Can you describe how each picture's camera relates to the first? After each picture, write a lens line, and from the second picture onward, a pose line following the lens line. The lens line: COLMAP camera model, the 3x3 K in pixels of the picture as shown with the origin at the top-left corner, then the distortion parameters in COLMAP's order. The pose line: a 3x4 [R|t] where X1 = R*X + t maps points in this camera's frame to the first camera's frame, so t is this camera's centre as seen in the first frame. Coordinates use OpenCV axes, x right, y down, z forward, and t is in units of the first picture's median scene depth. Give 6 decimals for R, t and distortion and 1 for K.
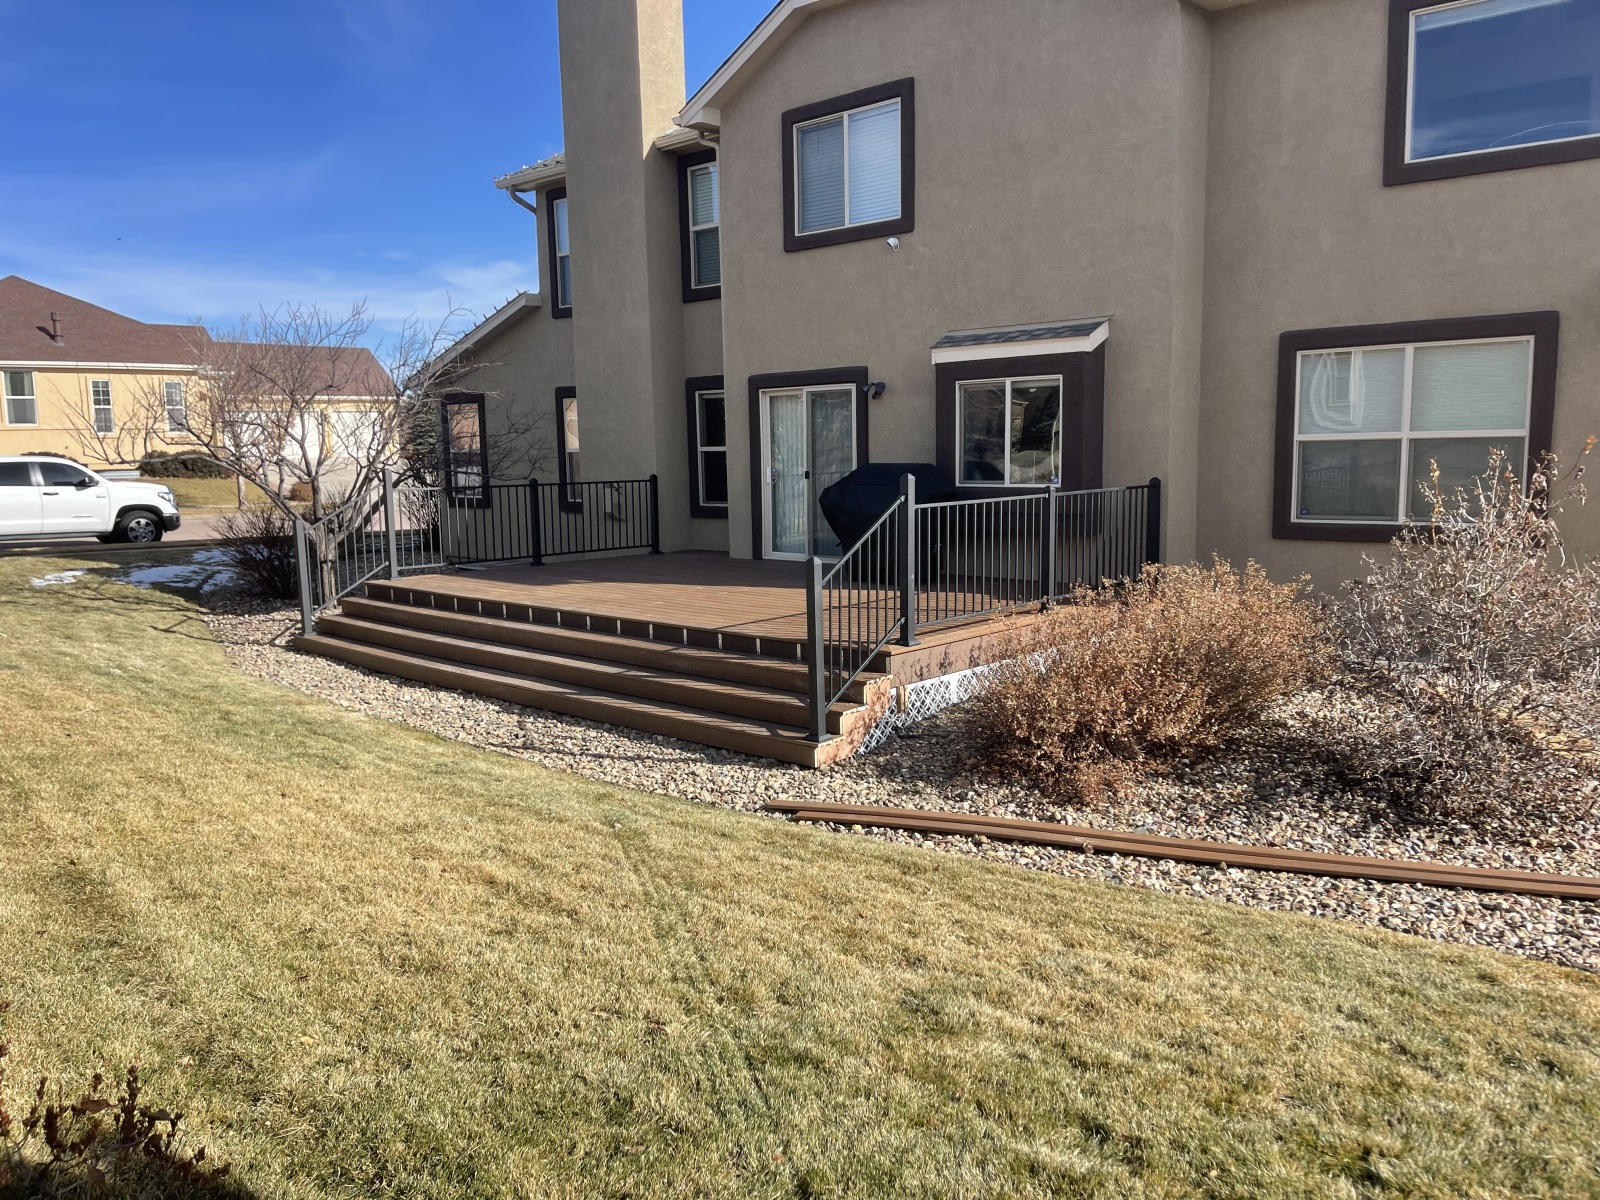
lens RADIAL K [[1202.7, 0, 806.8], [0, 1202.7, 594.7], [0, 0, 1]] dist [0.060666, -0.077390]
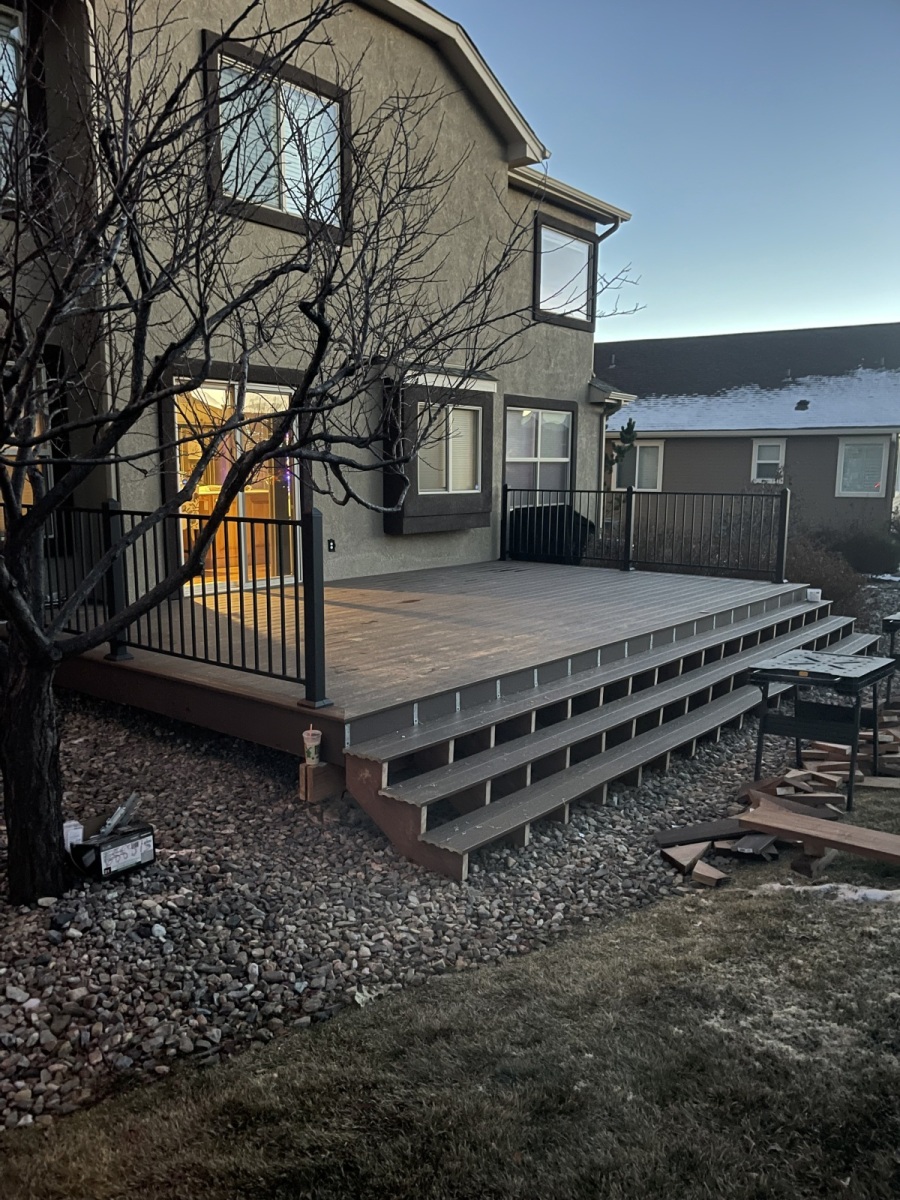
lens RADIAL K [[902.1, 0, 450.3], [0, 902.1, 612.3], [0, 0, 1]] dist [0.060666, -0.077390]
pose [[-0.048306, -0.144436, 0.988334, -0.755535], [0.116050, 0.981977, 0.149179, -0.105451], [-0.992068, 0.121903, -0.030673, 1.021385]]
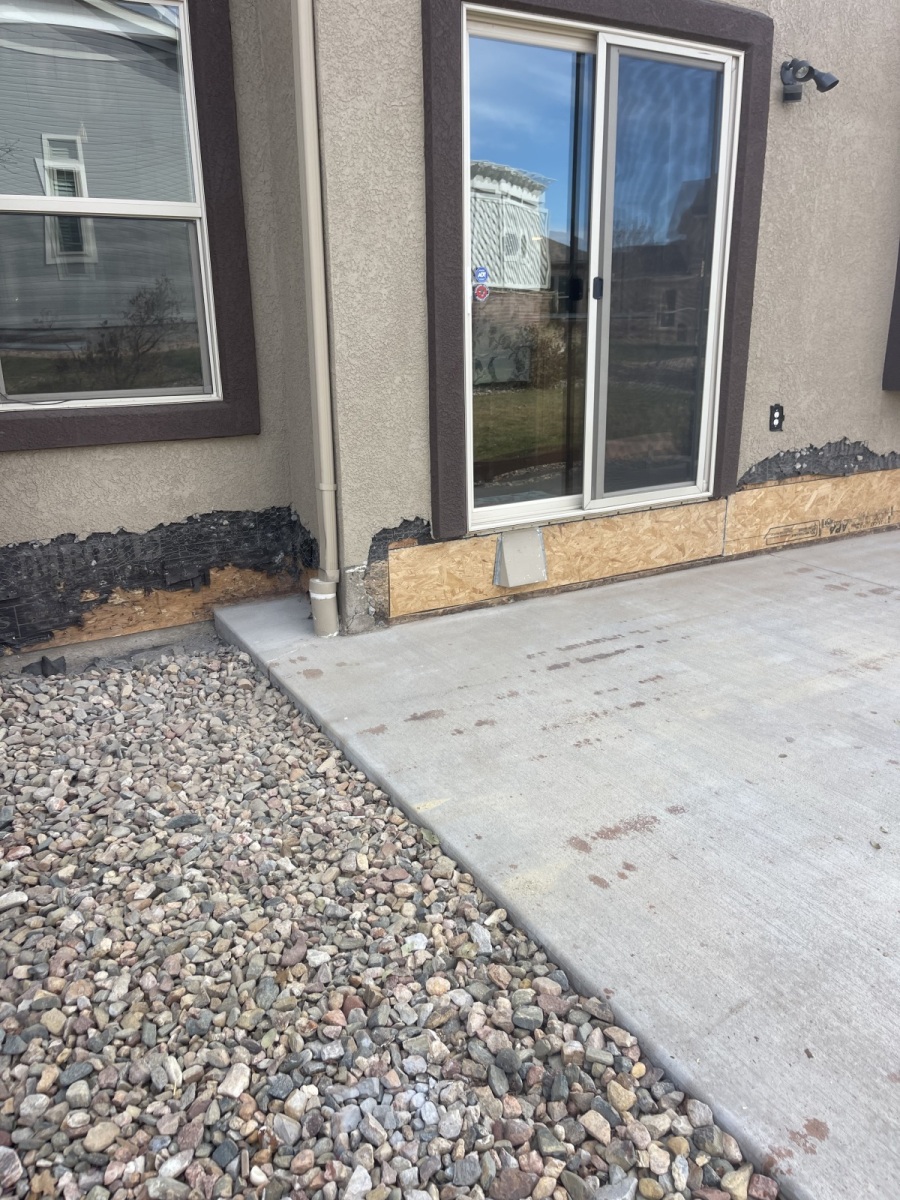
lens RADIAL K [[905.9, 0, 447.0], [0, 905.9, 600.5], [0, 0, 1]] dist [0.068329, -0.101163]
pose [[0.314614, -0.269880, 0.910046, -0.357162], [0.124018, 0.962199, 0.242471, -0.093089], [-0.941083, 0.036578, 0.336191, 1.101145]]
